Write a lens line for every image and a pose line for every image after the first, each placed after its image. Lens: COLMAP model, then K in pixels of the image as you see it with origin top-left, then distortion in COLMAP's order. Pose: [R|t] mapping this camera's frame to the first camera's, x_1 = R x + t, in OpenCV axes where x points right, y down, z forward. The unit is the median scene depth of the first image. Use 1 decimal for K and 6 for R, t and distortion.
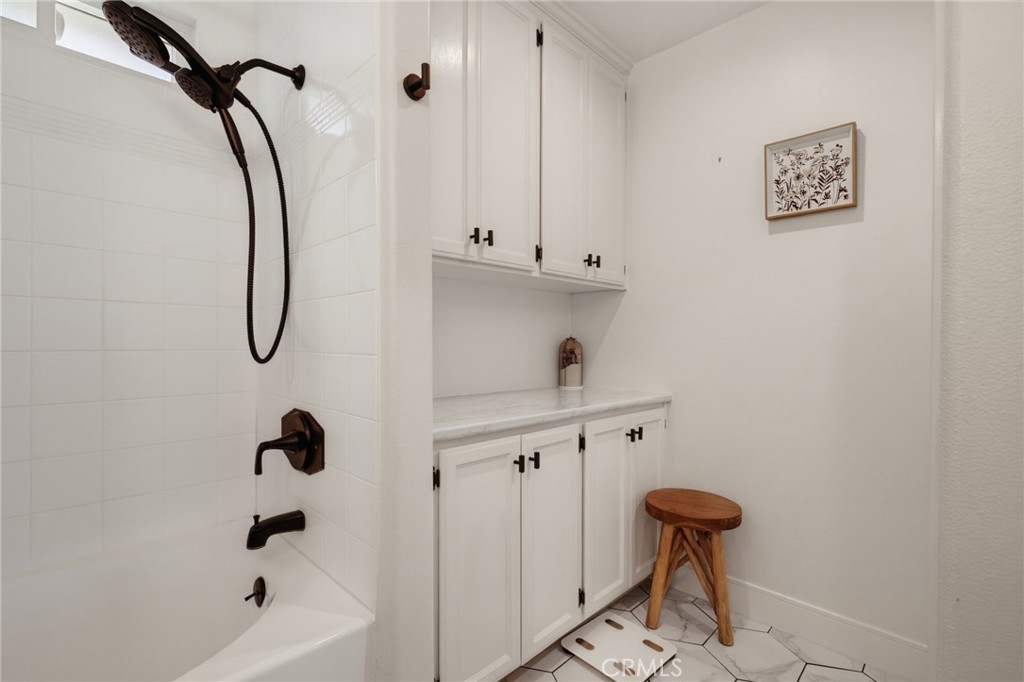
lens RADIAL K [[466.1, 0, 508.9], [0, 466.1, 345.2], [0, 0, 1]] dist [-0.002243, -0.000520]
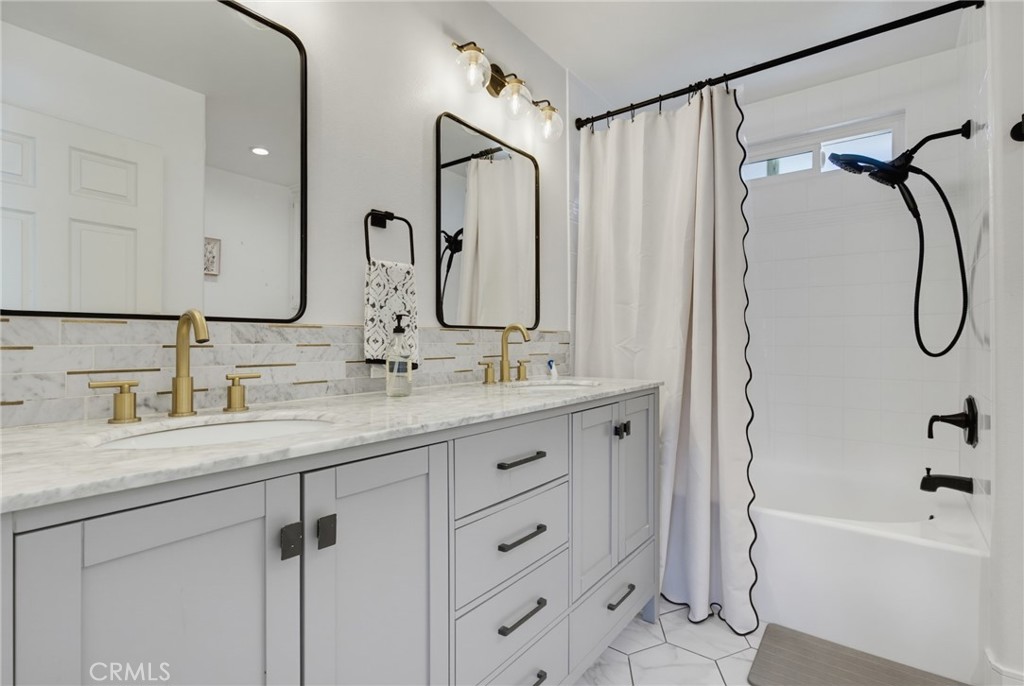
lens RADIAL K [[488.7, 0, 510.3], [0, 488.7, 346.7], [0, 0, 1]] dist [0.001903, 0.000100]
pose [[0.128383, -0.007824, -0.991694, 0.733288], [-0.011246, 0.999893, -0.009345, 0.037665], [0.991661, 0.012352, 0.128282, -0.406180]]
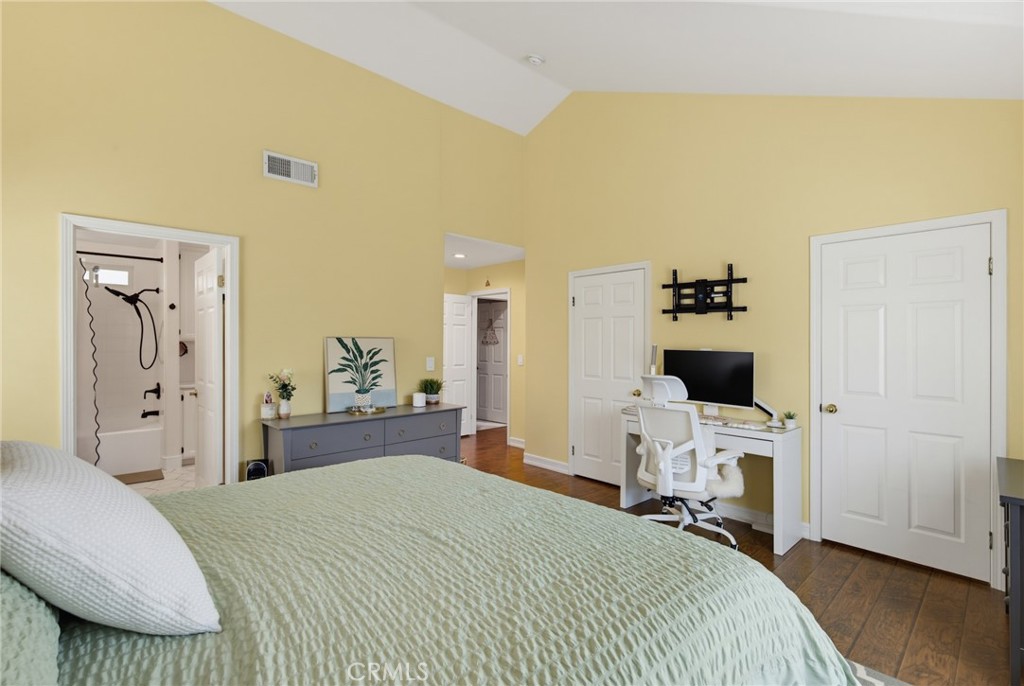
lens RADIAL K [[466.1, 0, 513.9], [0, 466.1, 345.1], [0, 0, 1]] dist [-0.002243, -0.000520]
pose [[0.998454, -0.001802, -0.055552, 2.668897], [0.001219, 0.999944, -0.010523, -0.113961], [0.055568, 0.010439, 0.998400, -2.608216]]
